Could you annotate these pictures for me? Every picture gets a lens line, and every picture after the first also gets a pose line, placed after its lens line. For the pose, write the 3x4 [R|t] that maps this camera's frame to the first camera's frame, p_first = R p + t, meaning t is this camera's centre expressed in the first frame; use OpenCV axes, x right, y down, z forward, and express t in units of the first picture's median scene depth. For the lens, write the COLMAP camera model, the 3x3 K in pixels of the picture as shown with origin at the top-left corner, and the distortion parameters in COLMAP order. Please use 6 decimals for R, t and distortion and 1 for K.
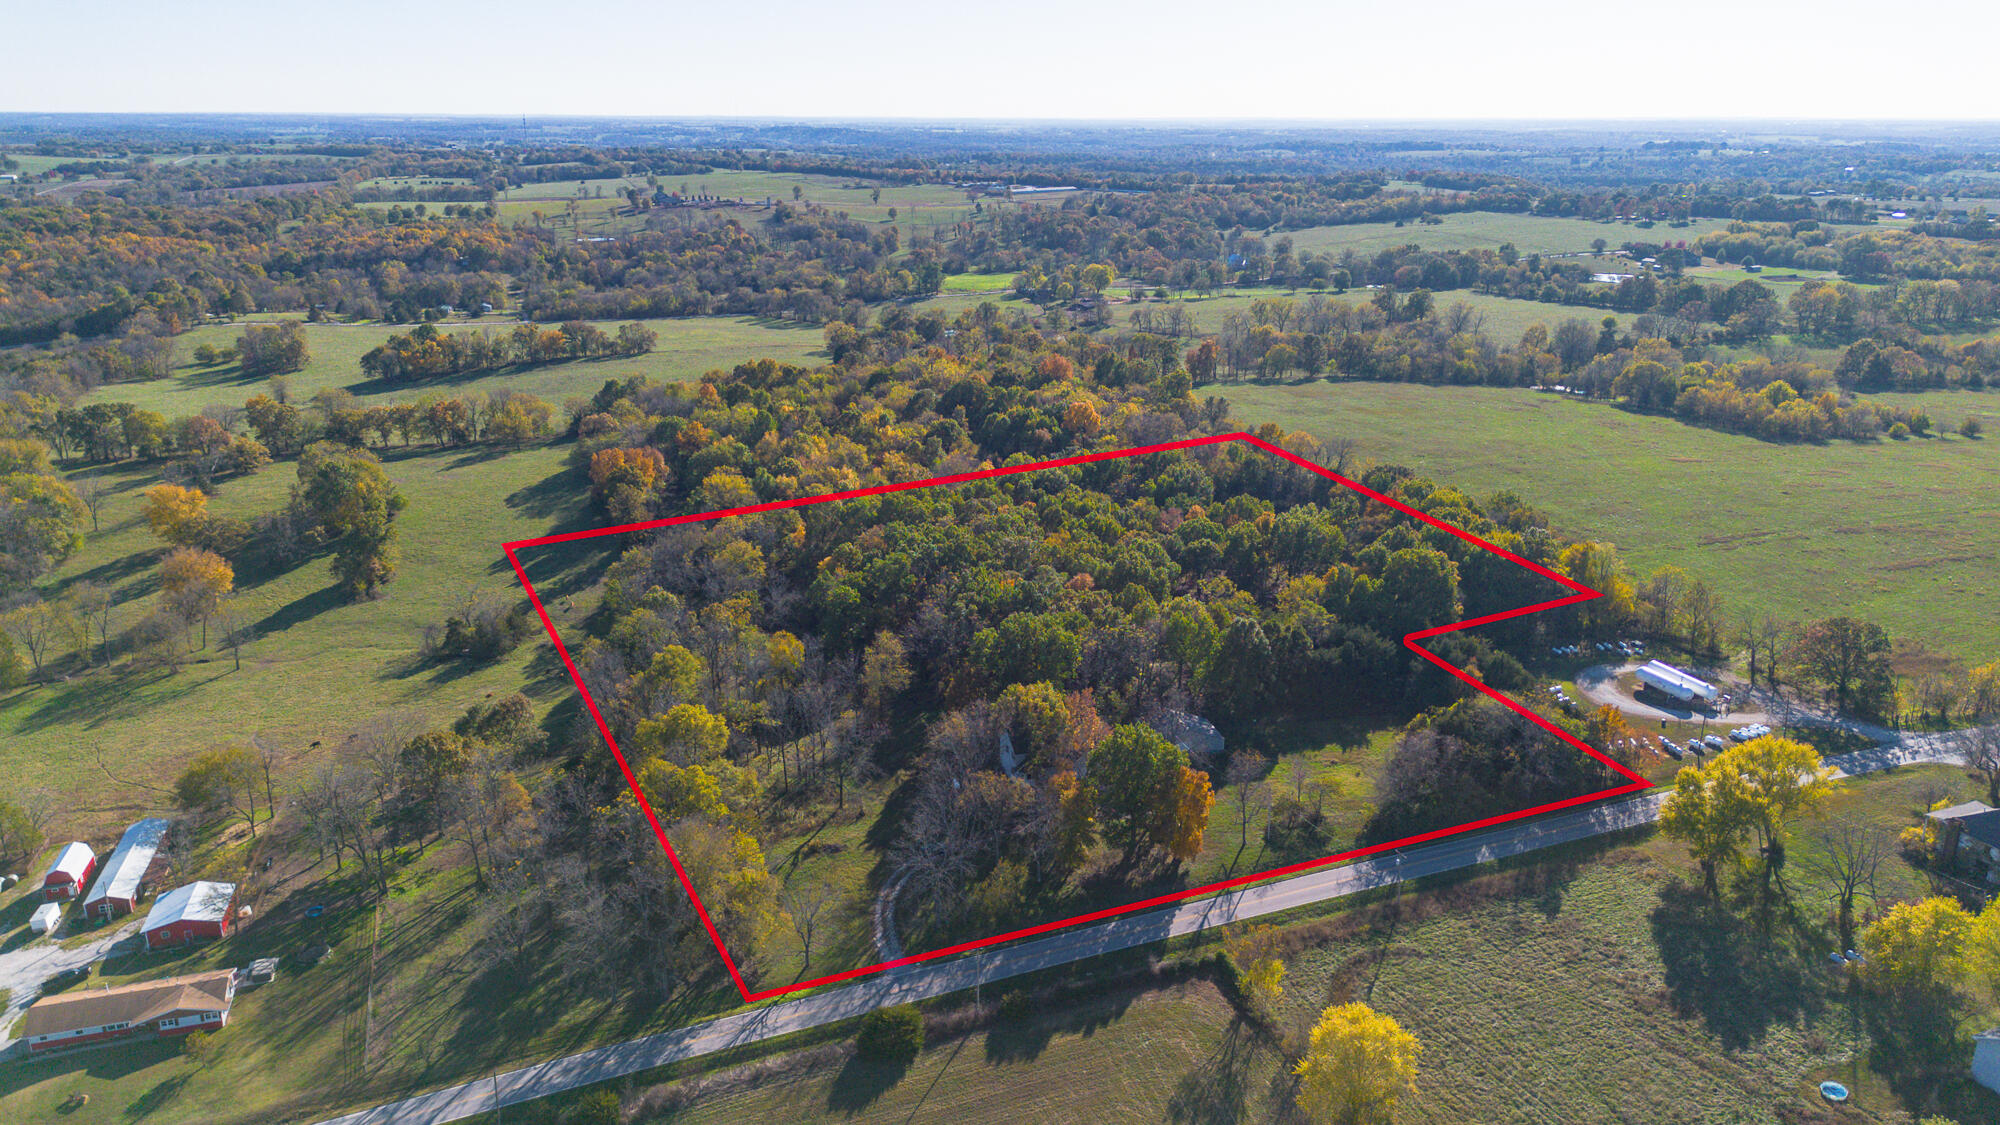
lens RADIAL K [[1319.2, 0, 999.5], [0, 1319.2, 568.5], [0, 0, 1]] dist [0.016943, -0.008615]
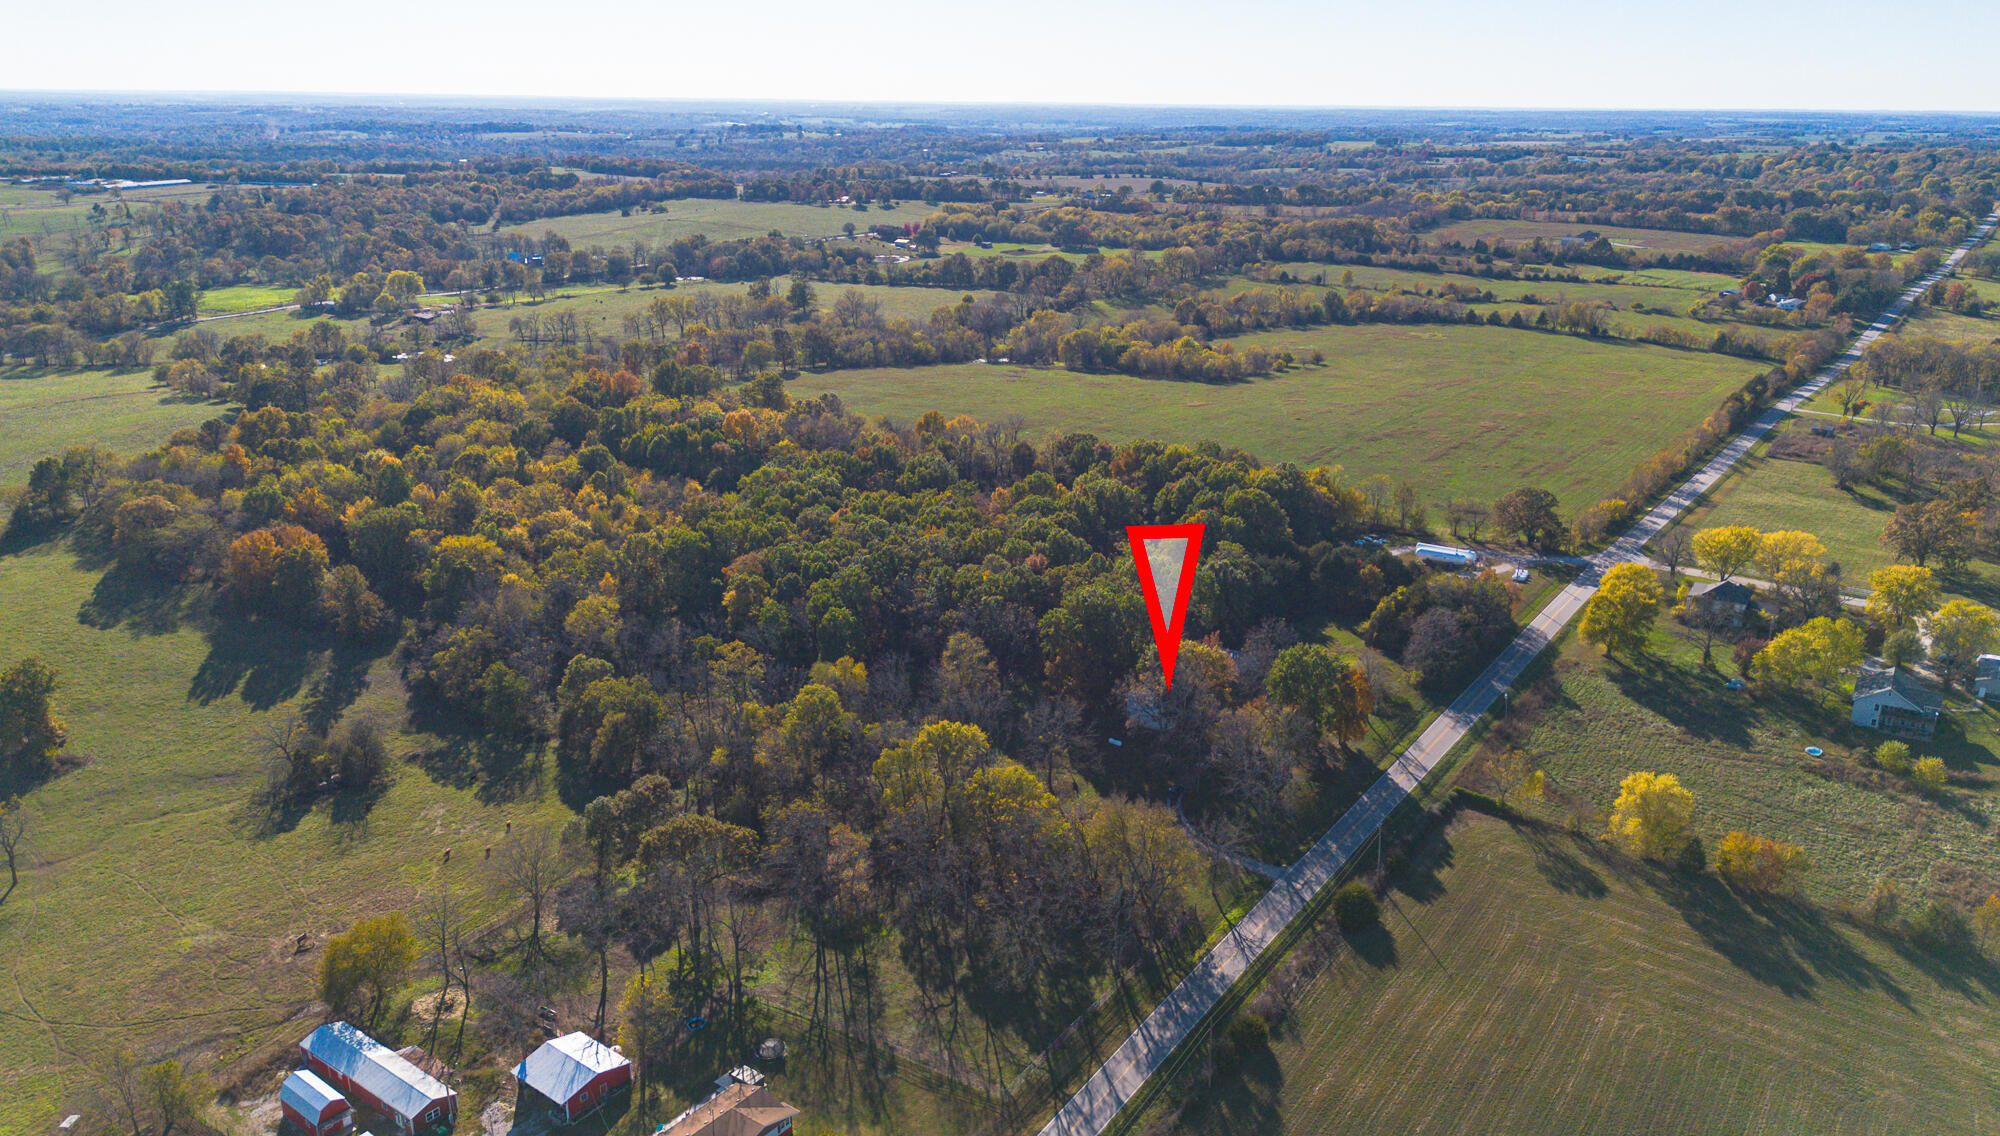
lens RADIAL K [[1409.3, 0, 999.1], [0, 1409.3, 563.3], [0, 0, 1]] dist [0.010084, -0.004776]
pose [[0.821073, -0.167567, 0.545675, -0.241338], [0.173068, 0.984024, 0.041761, -0.016184], [-0.543955, 0.060150, 0.836956, 0.018715]]
